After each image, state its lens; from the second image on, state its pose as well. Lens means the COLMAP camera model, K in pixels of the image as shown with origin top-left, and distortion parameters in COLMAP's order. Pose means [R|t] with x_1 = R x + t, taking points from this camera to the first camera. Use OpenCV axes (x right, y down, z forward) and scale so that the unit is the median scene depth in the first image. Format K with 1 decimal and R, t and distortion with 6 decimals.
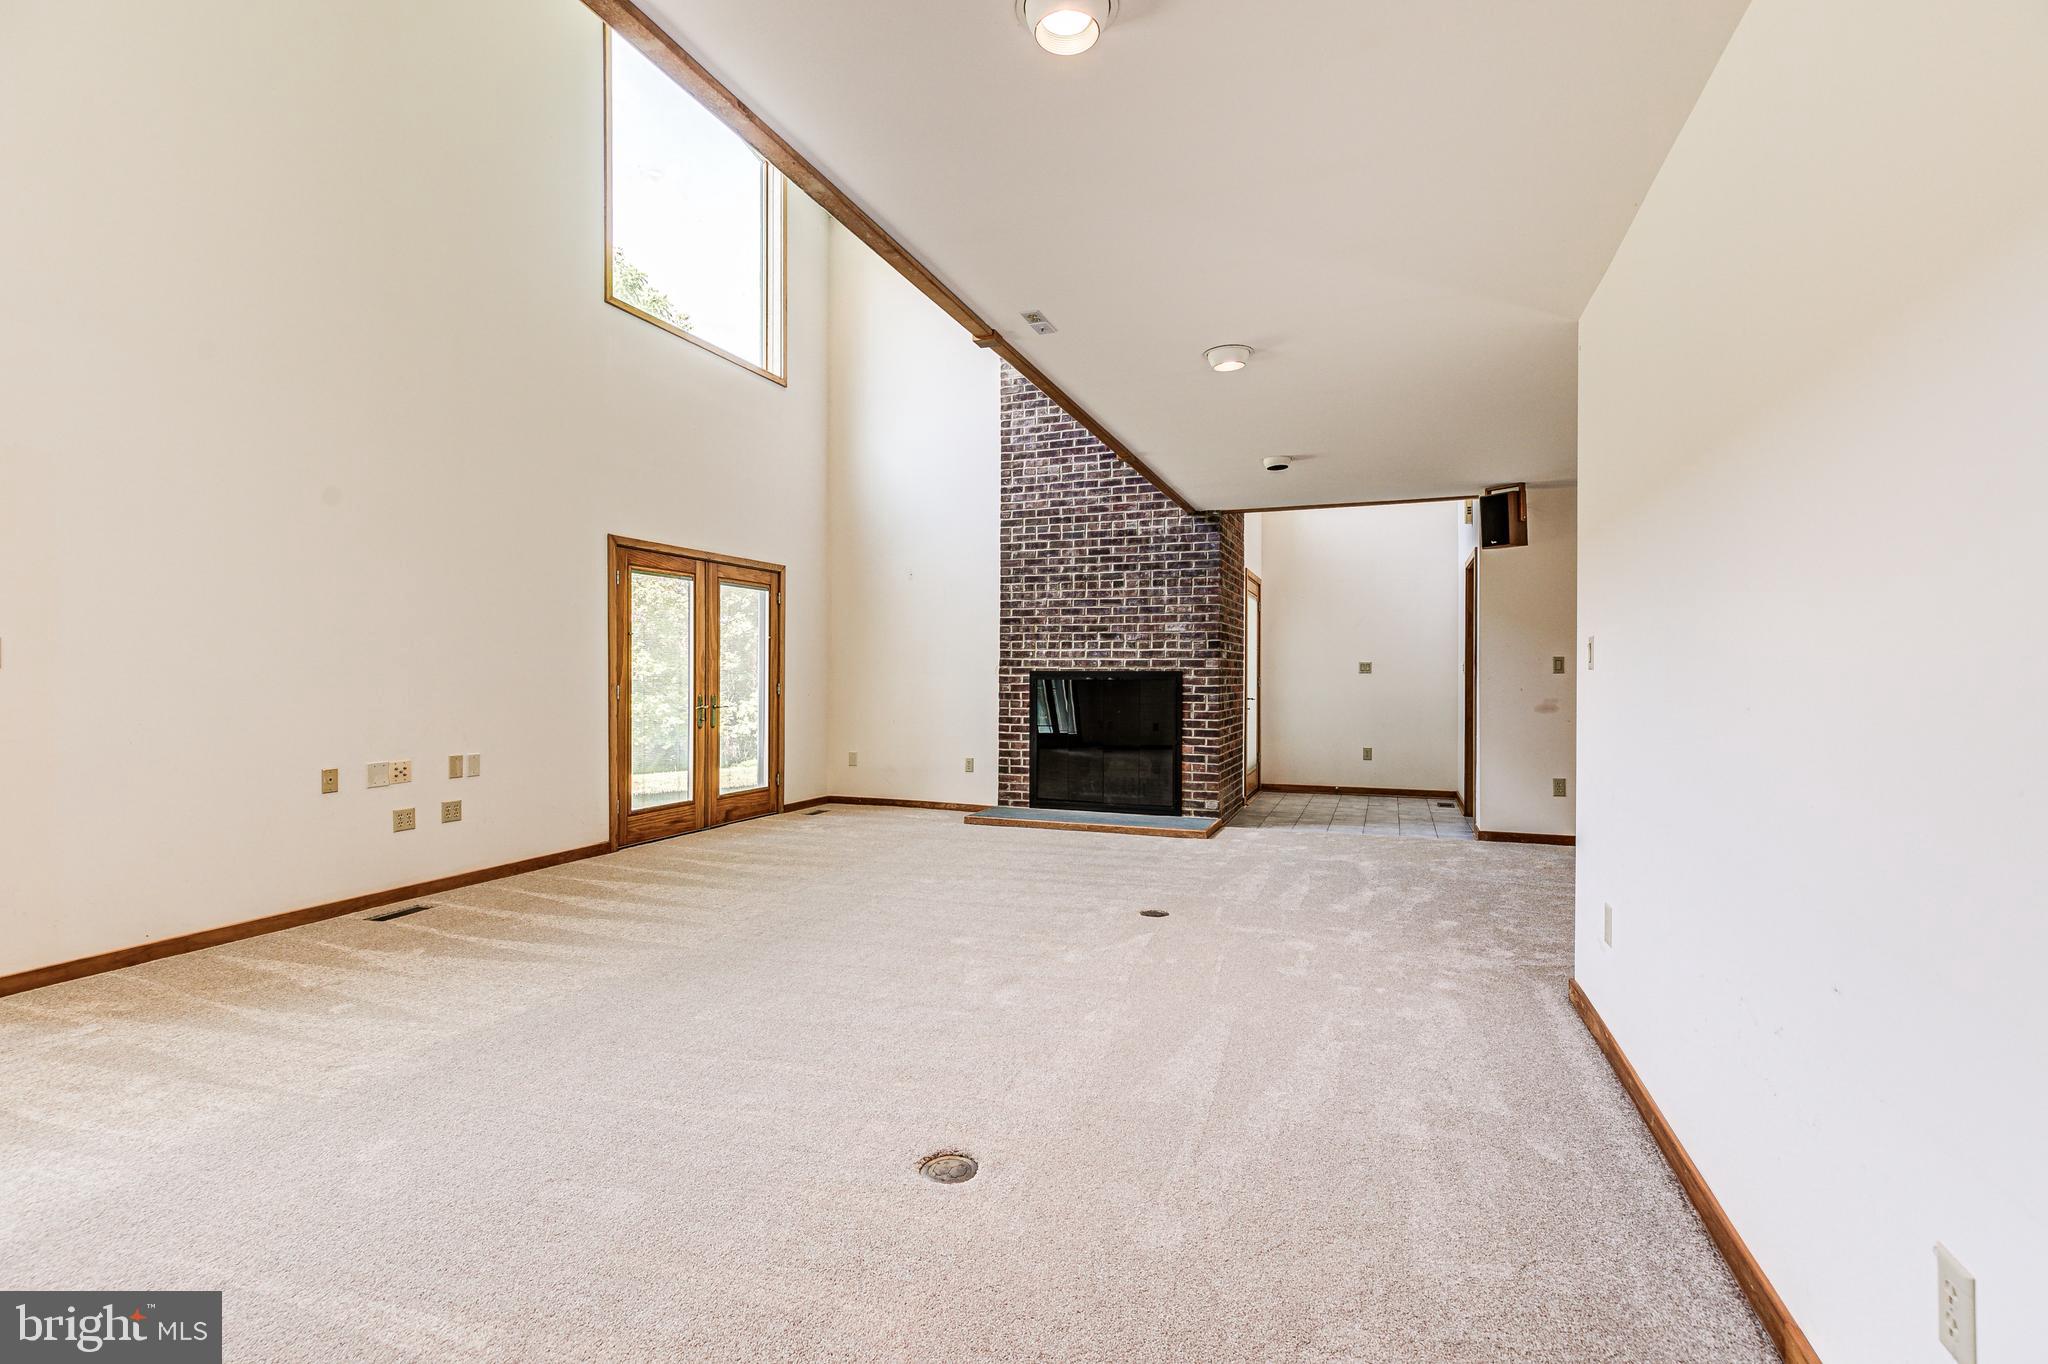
lens RADIAL K [[951.6, 0, 1024.5], [0, 951.6, 674.8], [0, 0, 1]] dist [0.004197, 0.001894]
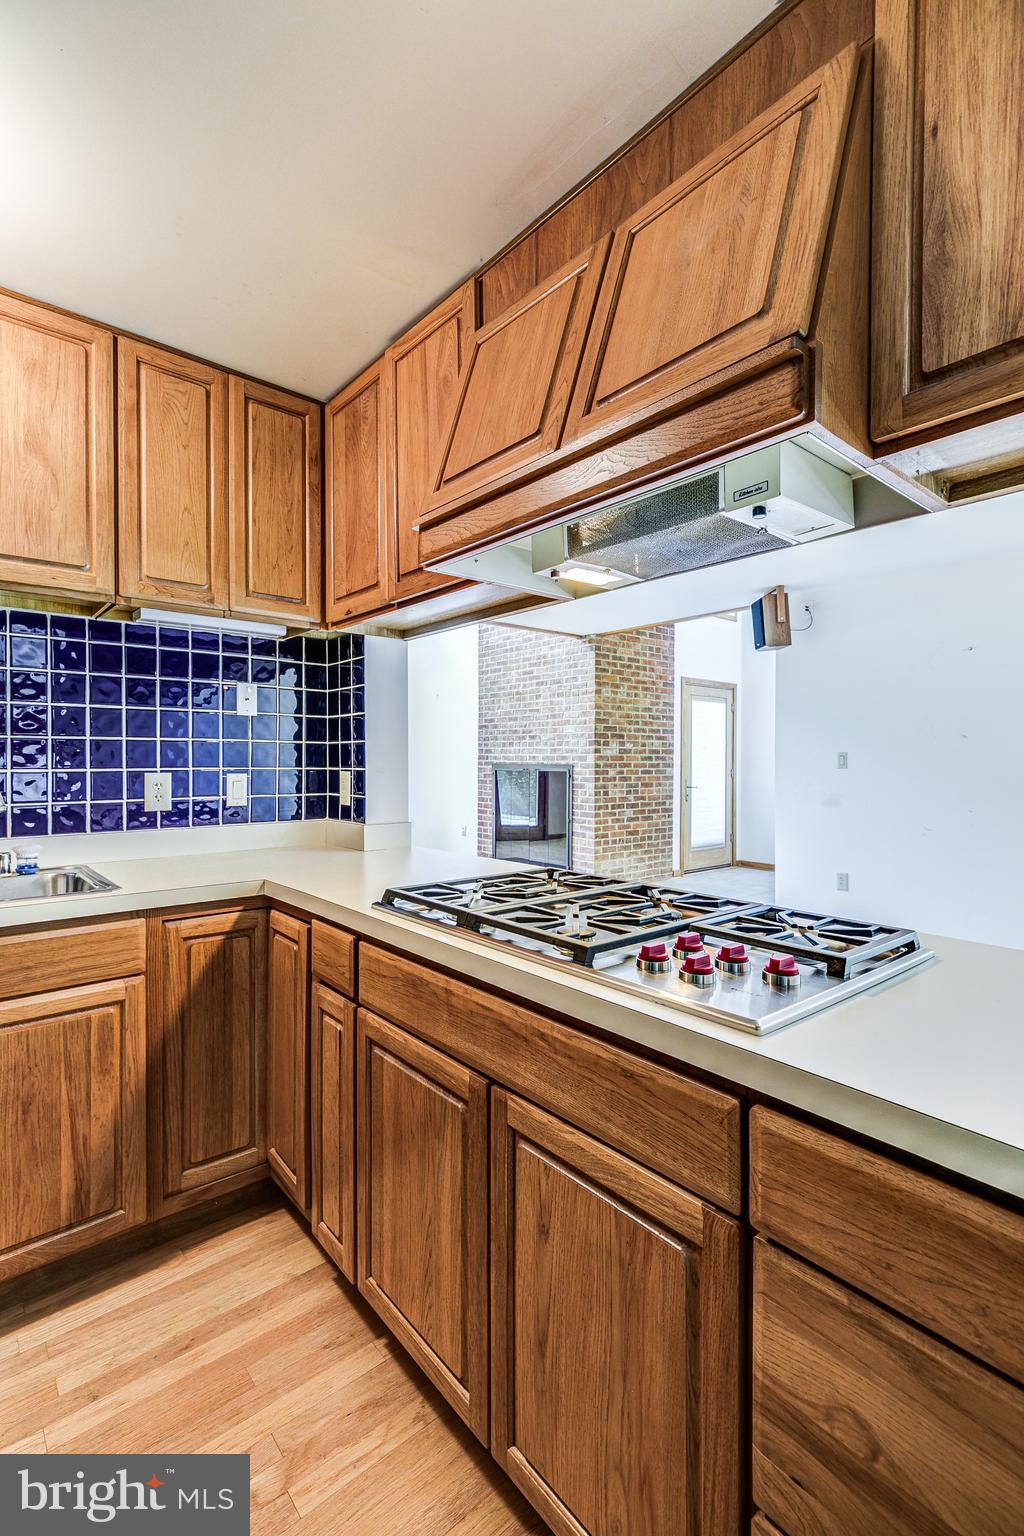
lens RADIAL K [[695.1, 0, 506.4], [0, 695.1, 764.7], [0, 0, 1]] dist [0.008604, -0.000431]
pose [[0.869184, 0.003019, -0.494480, 0.521582], [0.000258, 0.999978, 0.006559, -0.009127], [0.494489, -0.005829, 0.869164, 0.154542]]
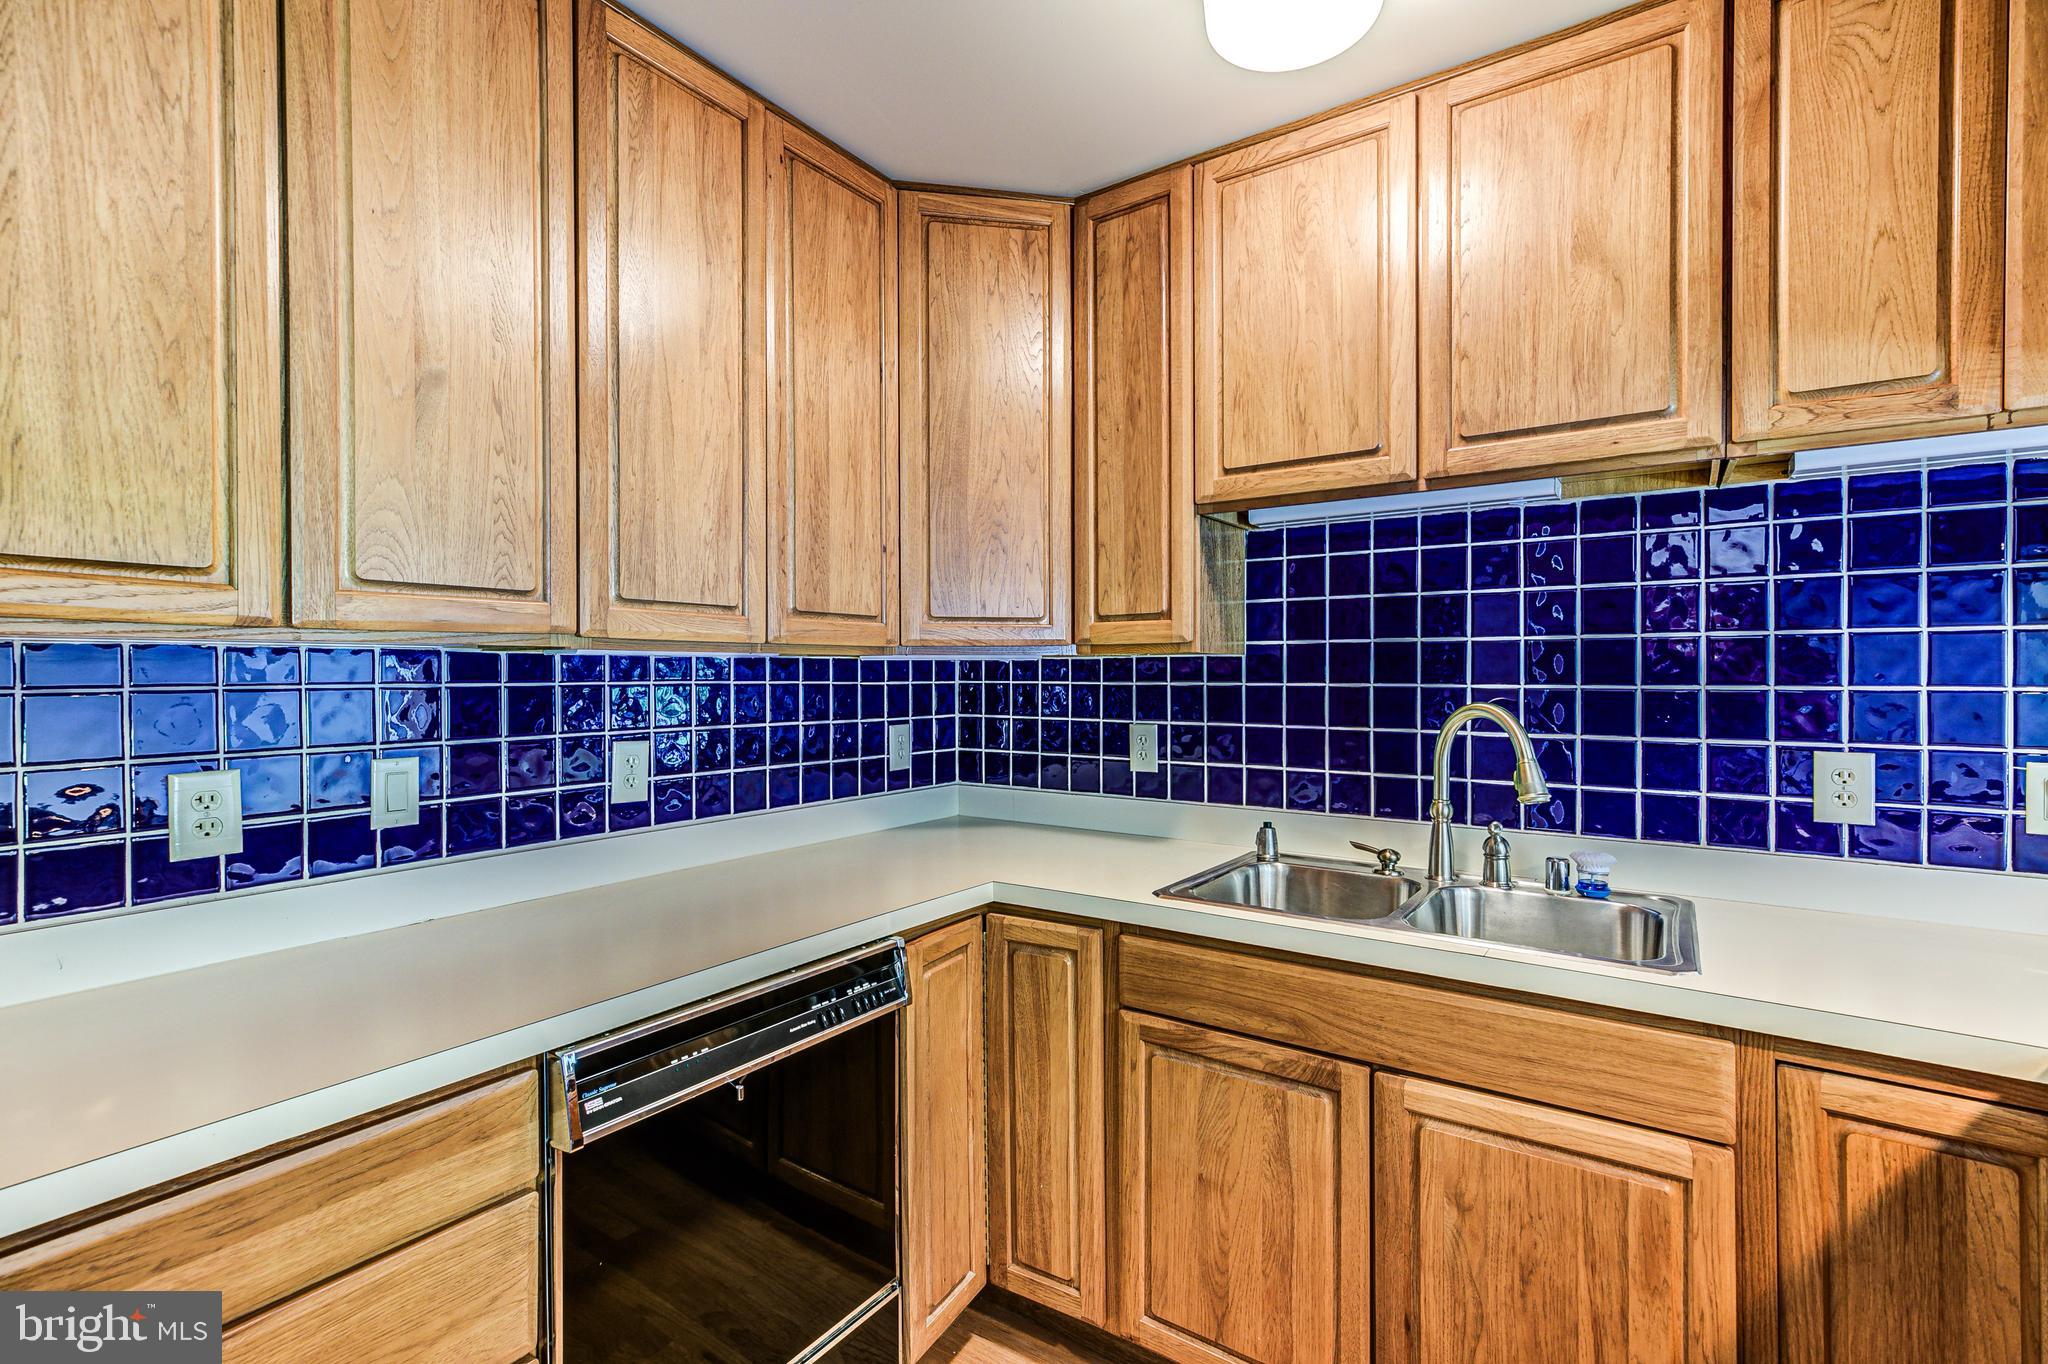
lens RADIAL K [[926.8, 0, 1028.8], [0, 926.8, 675.8], [0, 0, 1]] dist [0.008604, -0.000431]
pose [[-0.240614, 0.001075, -0.970620, 0.494332], [0.000767, 0.999999, 0.000917, -0.021319], [0.970621, -0.000524, -0.240614, 0.211383]]
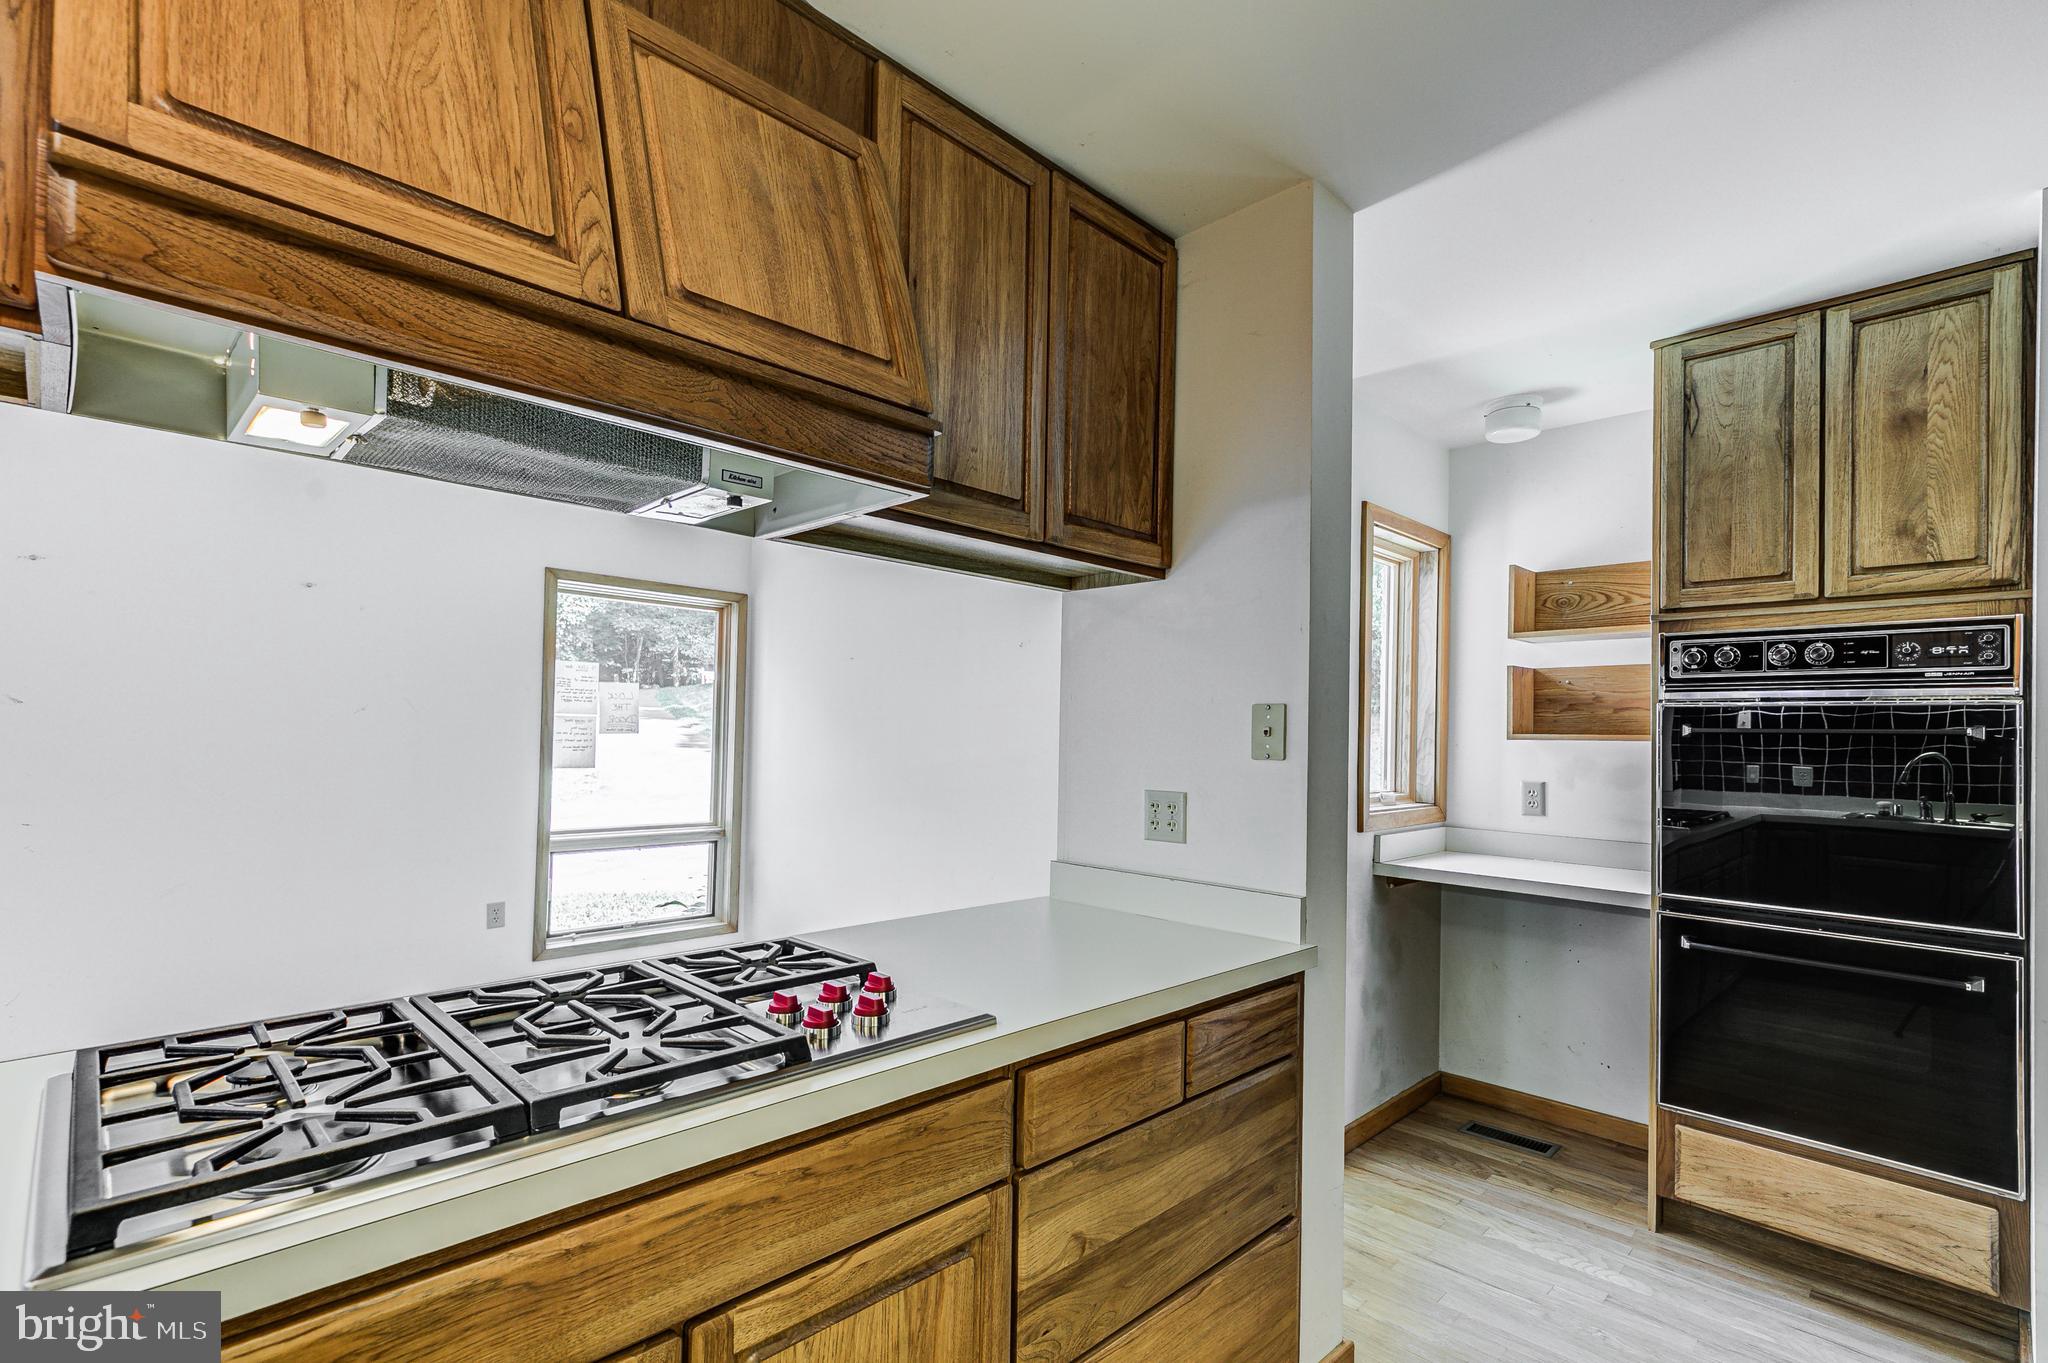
lens RADIAL K [[926.8, 0, 1029.7], [0, 926.8, 719.9], [0, 0, 1]] dist [0.008604, -0.000431]
pose [[0.417003, 0.023536, 0.908600, 0.353419], [-0.020326, 0.999656, -0.016565, -0.019715], [-0.908678, -0.011561, 0.417338, 0.189033]]
